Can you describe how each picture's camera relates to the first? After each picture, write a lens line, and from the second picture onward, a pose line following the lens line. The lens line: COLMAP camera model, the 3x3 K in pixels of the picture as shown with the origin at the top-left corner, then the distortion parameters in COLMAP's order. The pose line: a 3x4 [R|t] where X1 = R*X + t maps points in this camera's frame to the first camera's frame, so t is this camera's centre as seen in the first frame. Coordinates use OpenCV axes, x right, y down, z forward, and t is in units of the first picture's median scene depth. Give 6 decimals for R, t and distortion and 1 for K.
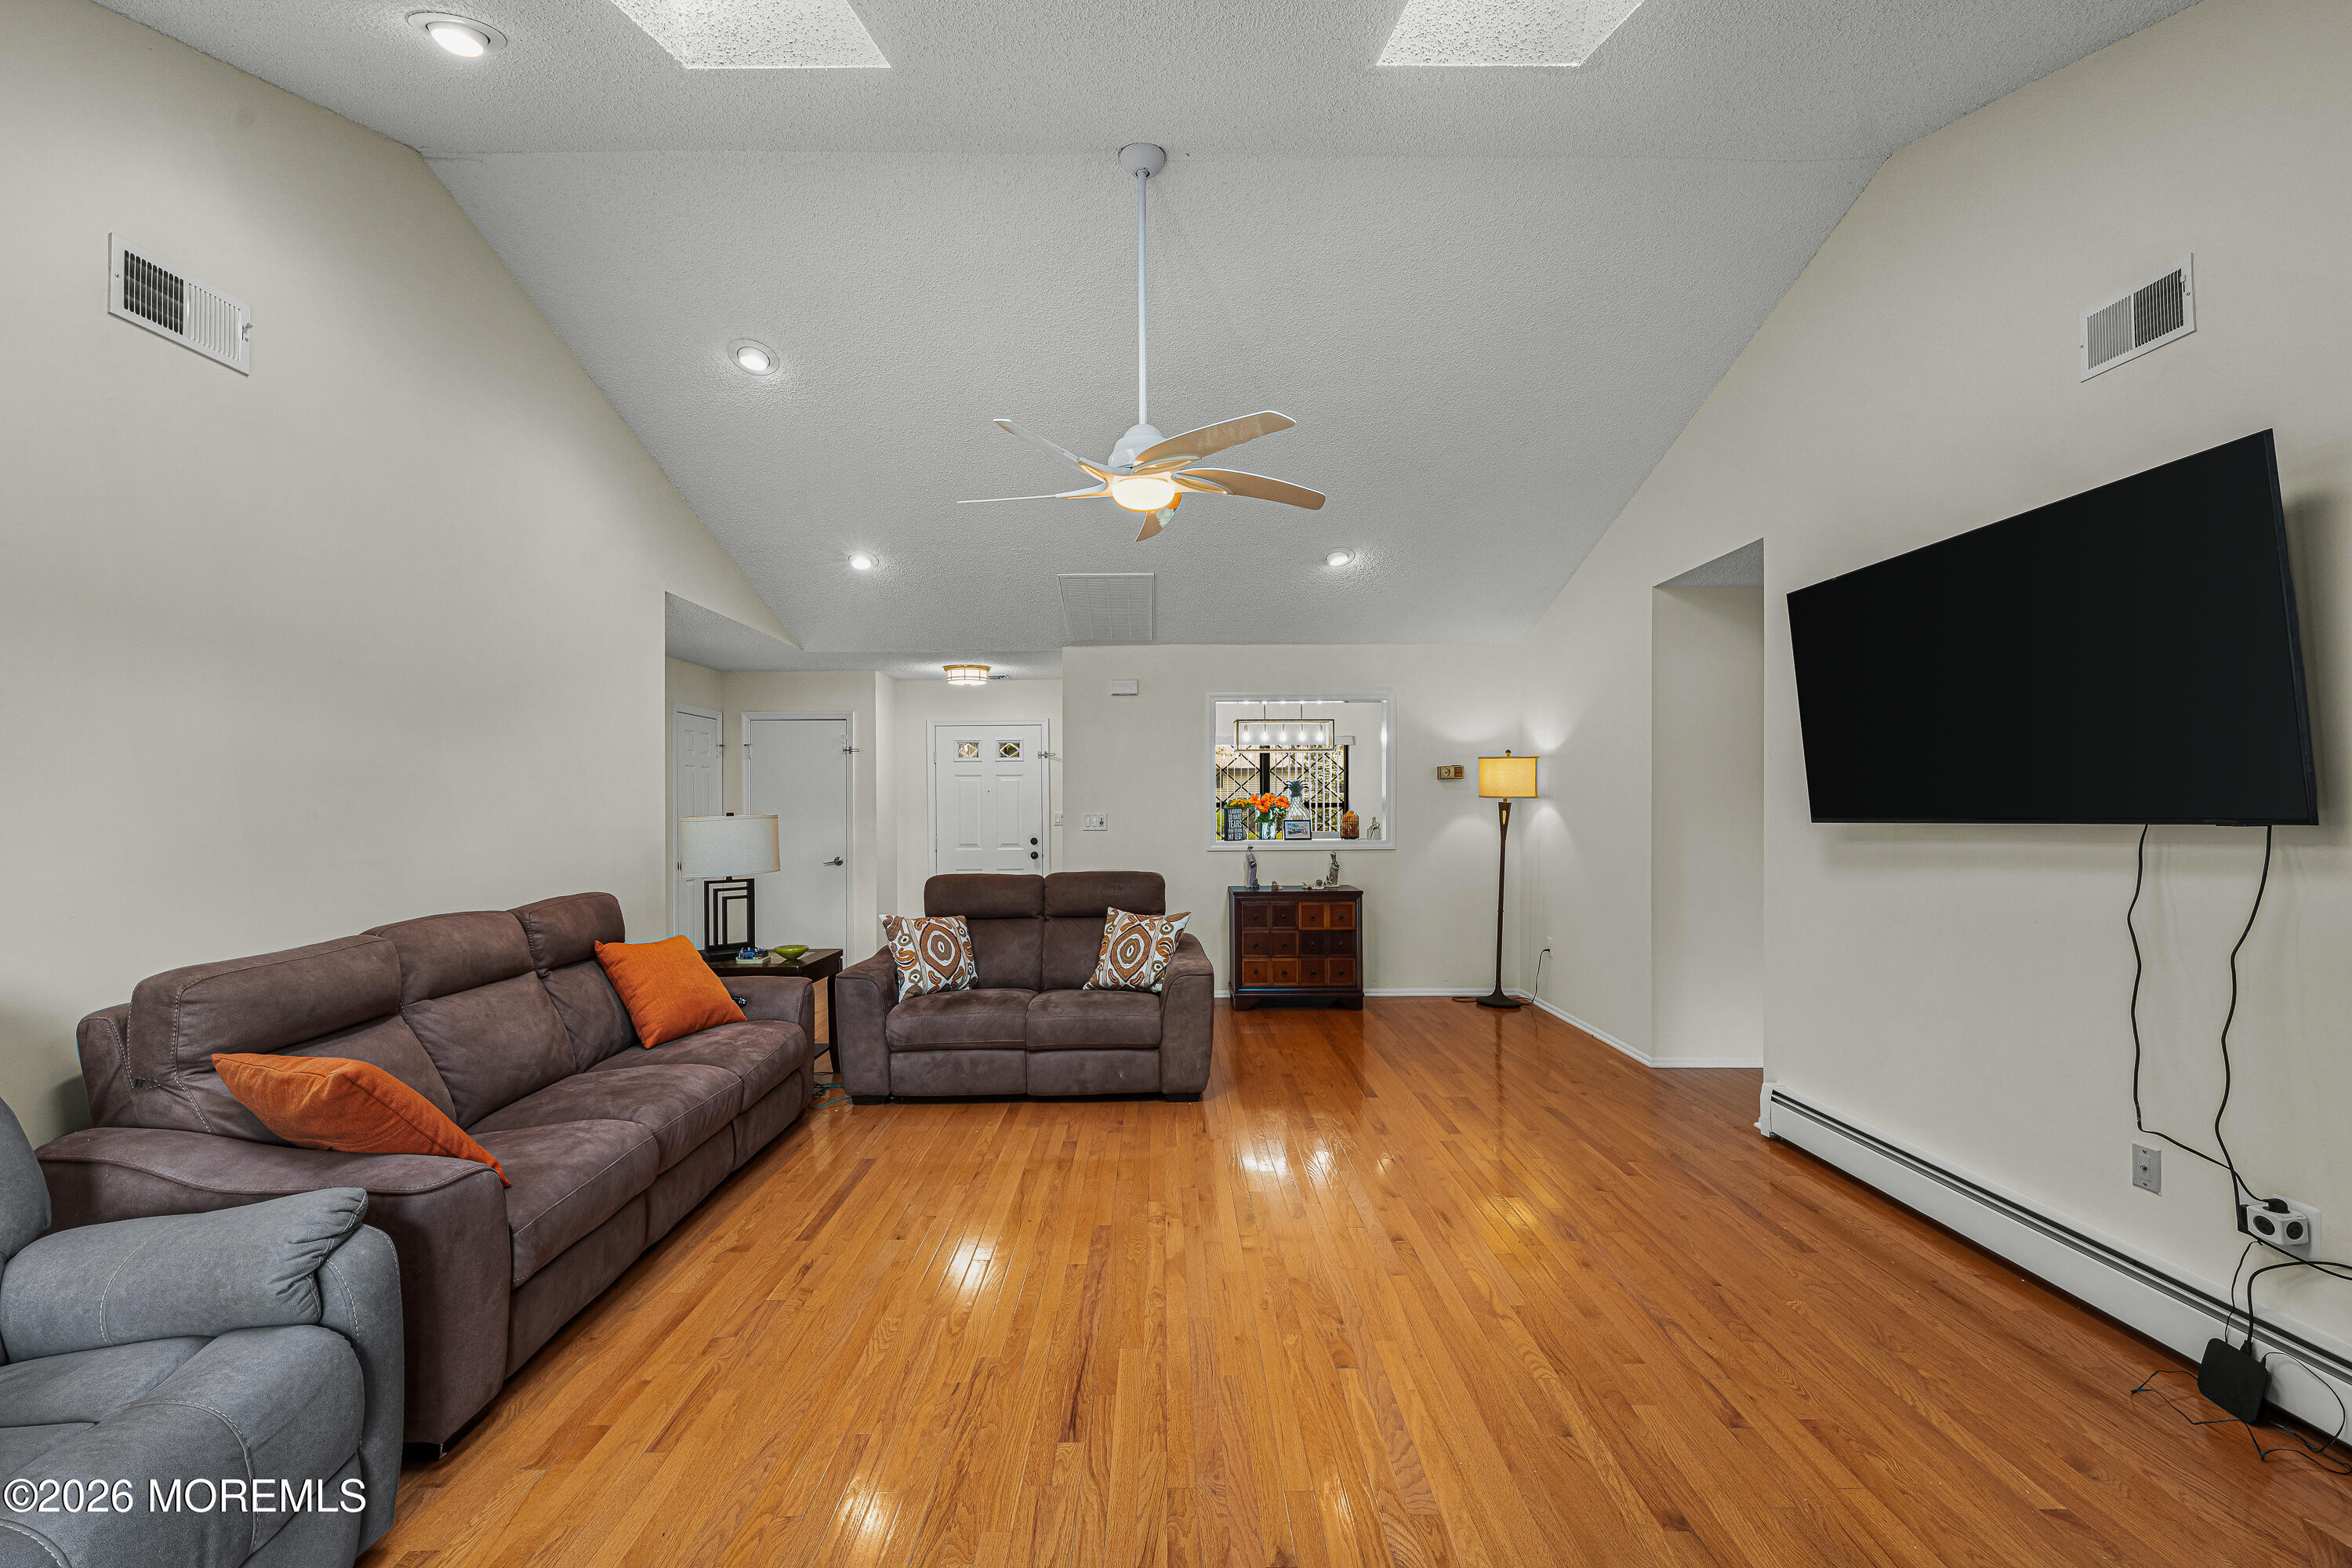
lens RADIAL K [[933.4, 0, 1194.3], [0, 933.4, 792.6], [0, 0, 1]] dist [-0.000238, -0.000026]
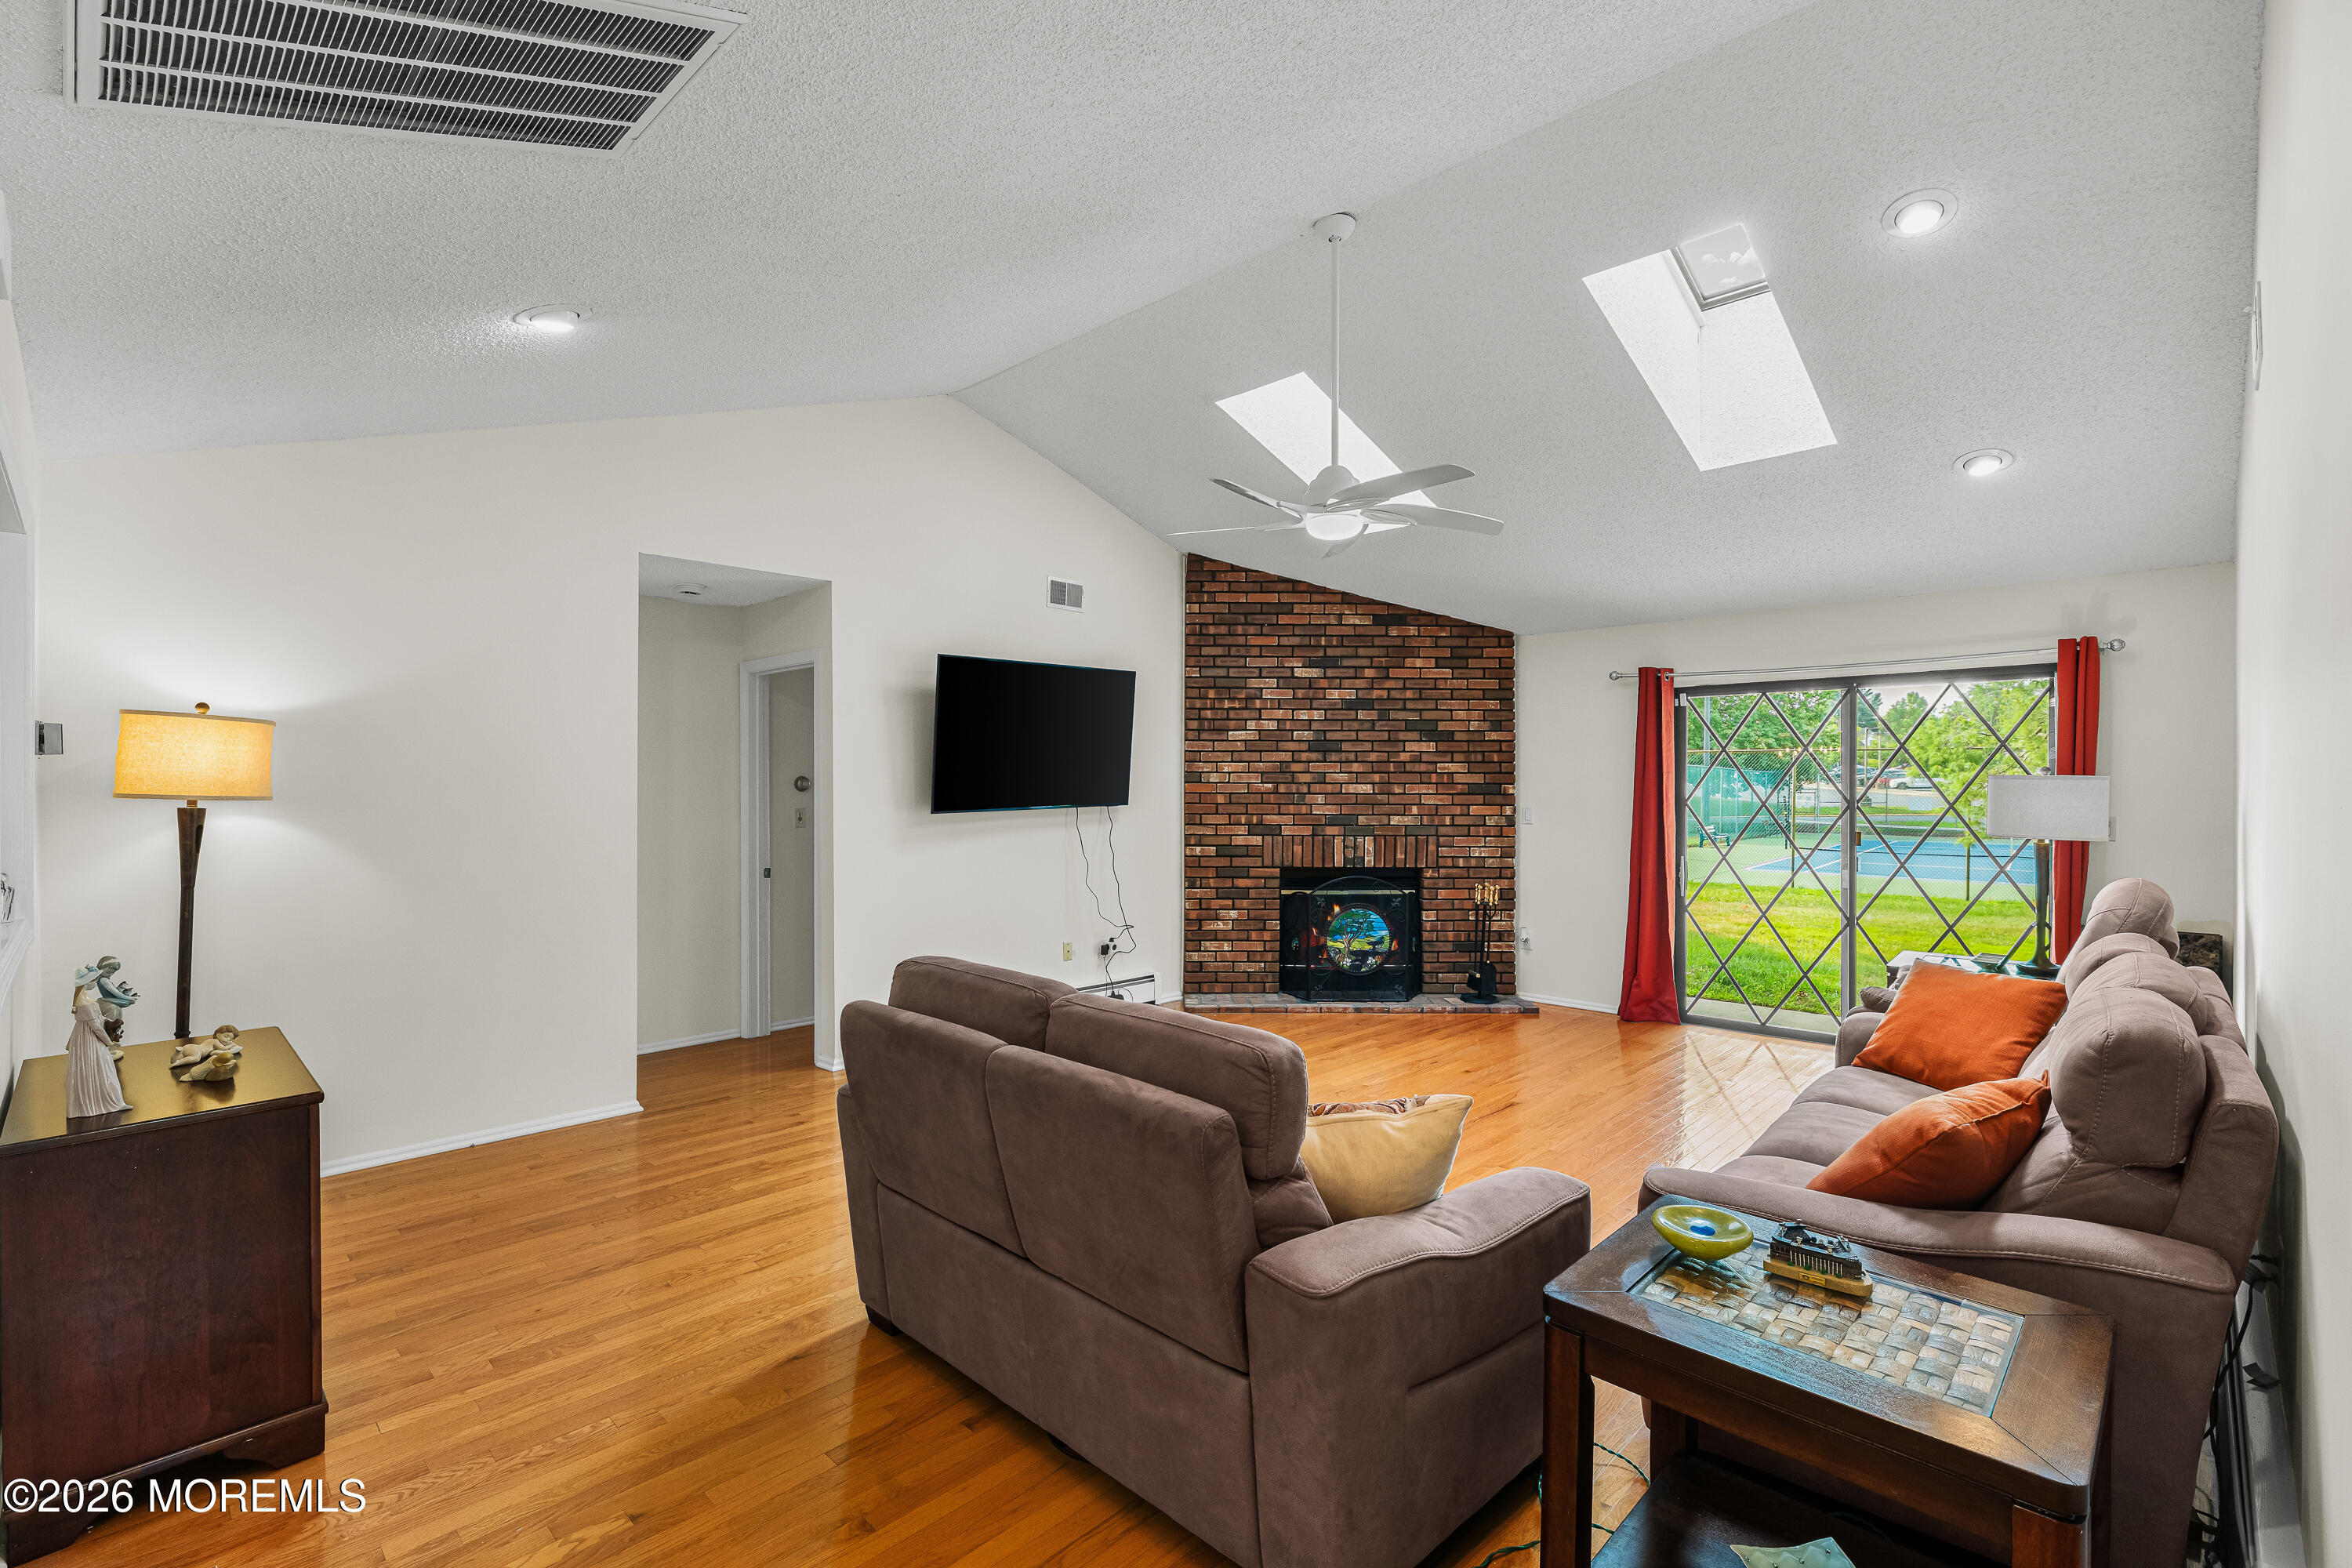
lens RADIAL K [[1047.6, 0, 1161.8], [0, 1047.6, 792.4], [0, 0, 1]] dist [0.002999, 0.000019]
pose [[-0.681091, -0.004181, 0.732186, -0.589863], [-0.006743, 0.999977, -0.000563, -0.001694], [-0.732167, -0.005321, -0.681104, 1.427337]]
